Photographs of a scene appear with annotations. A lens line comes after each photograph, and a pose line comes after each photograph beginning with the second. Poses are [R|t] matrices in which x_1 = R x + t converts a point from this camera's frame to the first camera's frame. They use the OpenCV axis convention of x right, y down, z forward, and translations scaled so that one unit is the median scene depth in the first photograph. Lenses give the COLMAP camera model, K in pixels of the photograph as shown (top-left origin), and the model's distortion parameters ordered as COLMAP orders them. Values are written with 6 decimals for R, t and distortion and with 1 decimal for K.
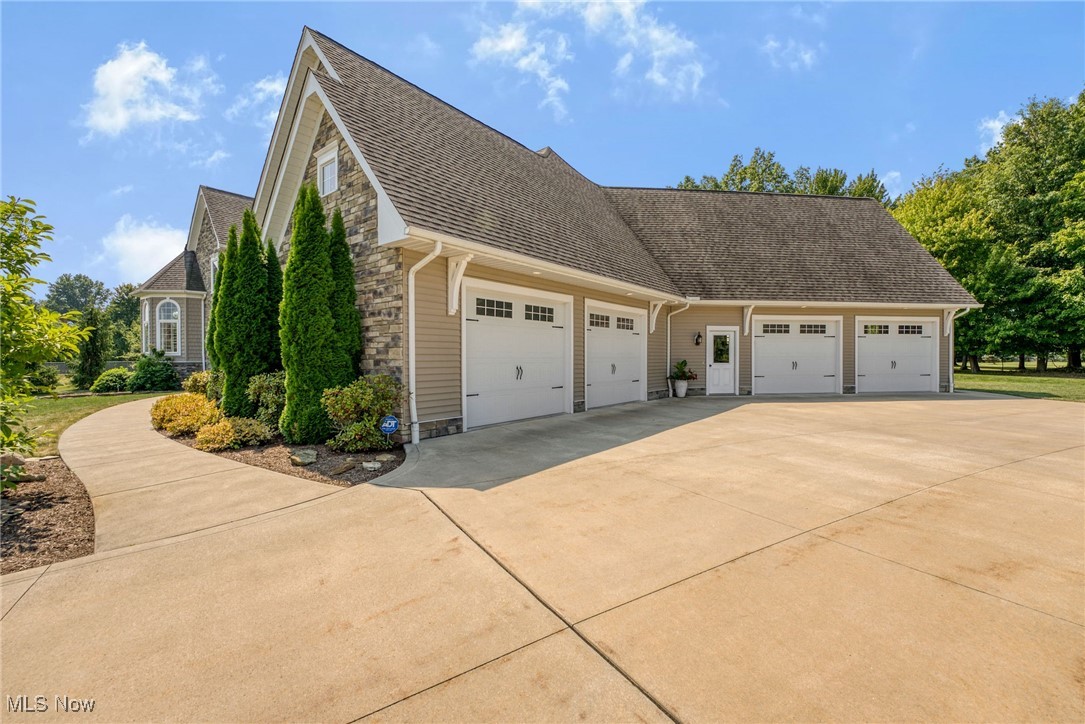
lens RADIAL K [[474.2, 0, 542.5], [0, 474.2, 362.0], [0, 0, 1]] dist [-0.002637, -0.000349]
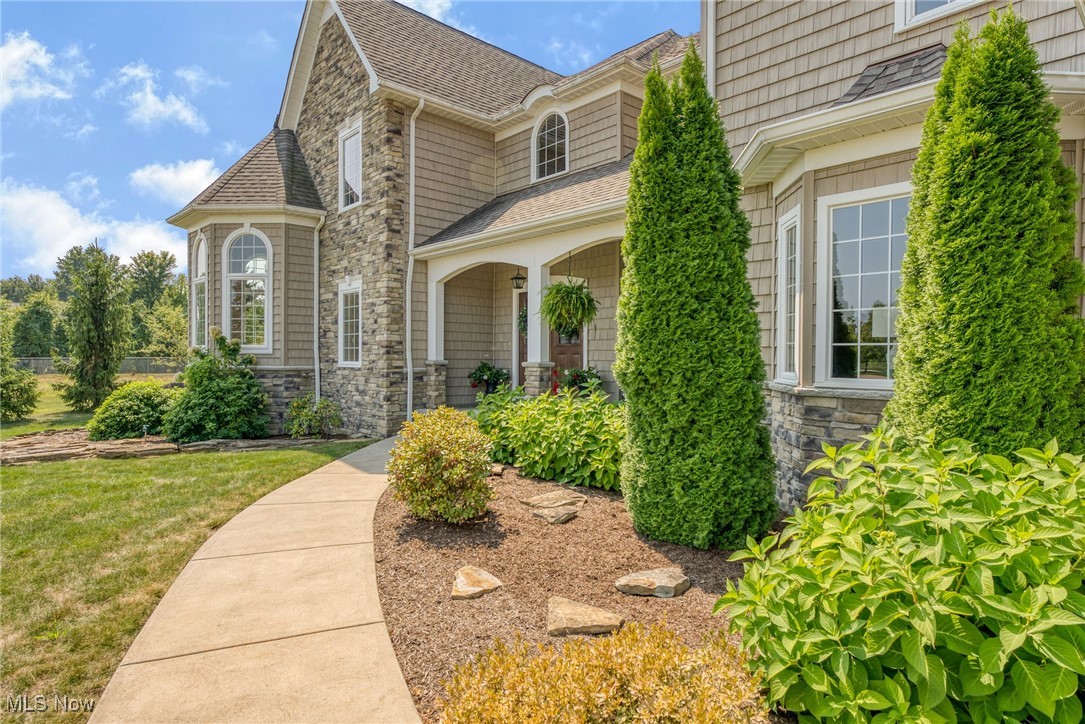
lens RADIAL K [[591.5, 0, 542.5], [0, 591.5, 362.0], [0, 0, 1]] dist [0.004018, 0.000590]
pose [[0.991824, 0.012392, -0.127013, -0.438061], [-0.012056, 0.999922, 0.003414, -0.010542], [0.127045, -0.001855, 0.991895, 0.476361]]
